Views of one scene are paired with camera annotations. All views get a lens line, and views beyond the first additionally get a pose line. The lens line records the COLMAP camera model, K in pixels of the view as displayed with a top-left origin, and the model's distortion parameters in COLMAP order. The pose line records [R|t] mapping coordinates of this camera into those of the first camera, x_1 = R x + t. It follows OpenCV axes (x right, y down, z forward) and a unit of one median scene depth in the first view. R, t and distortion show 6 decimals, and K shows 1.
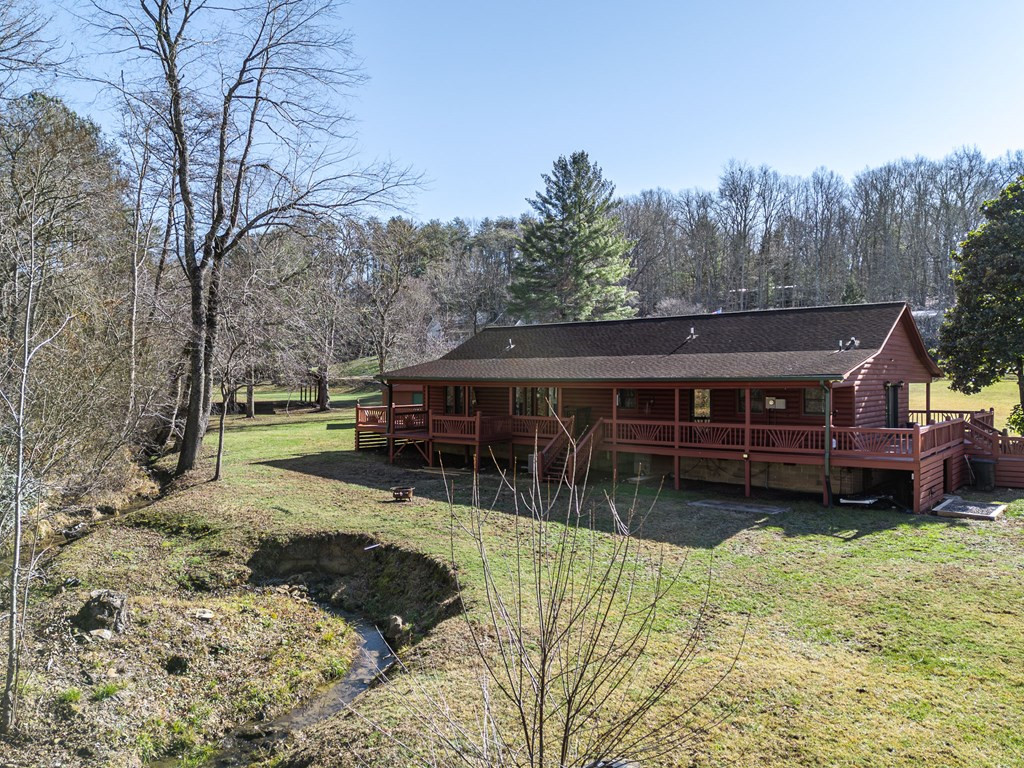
lens RADIAL K [[745.9, 0, 512.0], [0, 745.9, 384.0], [0, 0, 1]] dist [0.106468, -0.118640]
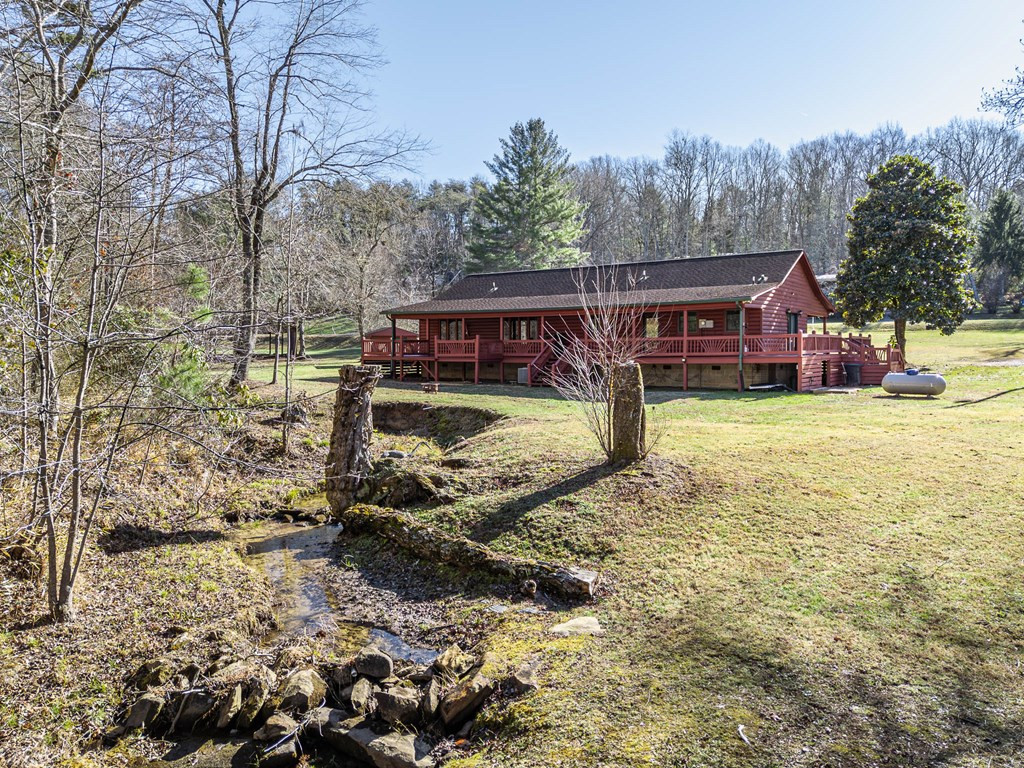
lens RADIAL K [[793.3, 0, 529.2], [0, 793.3, 370.7], [0, 0, 1]] dist [0.109783, -0.155066]
pose [[0.994992, -0.003327, 0.099899, -0.031385], [0.001956, 0.999903, 0.013812, 0.027110], [-0.099935, -0.013547, 0.994902, -0.113560]]
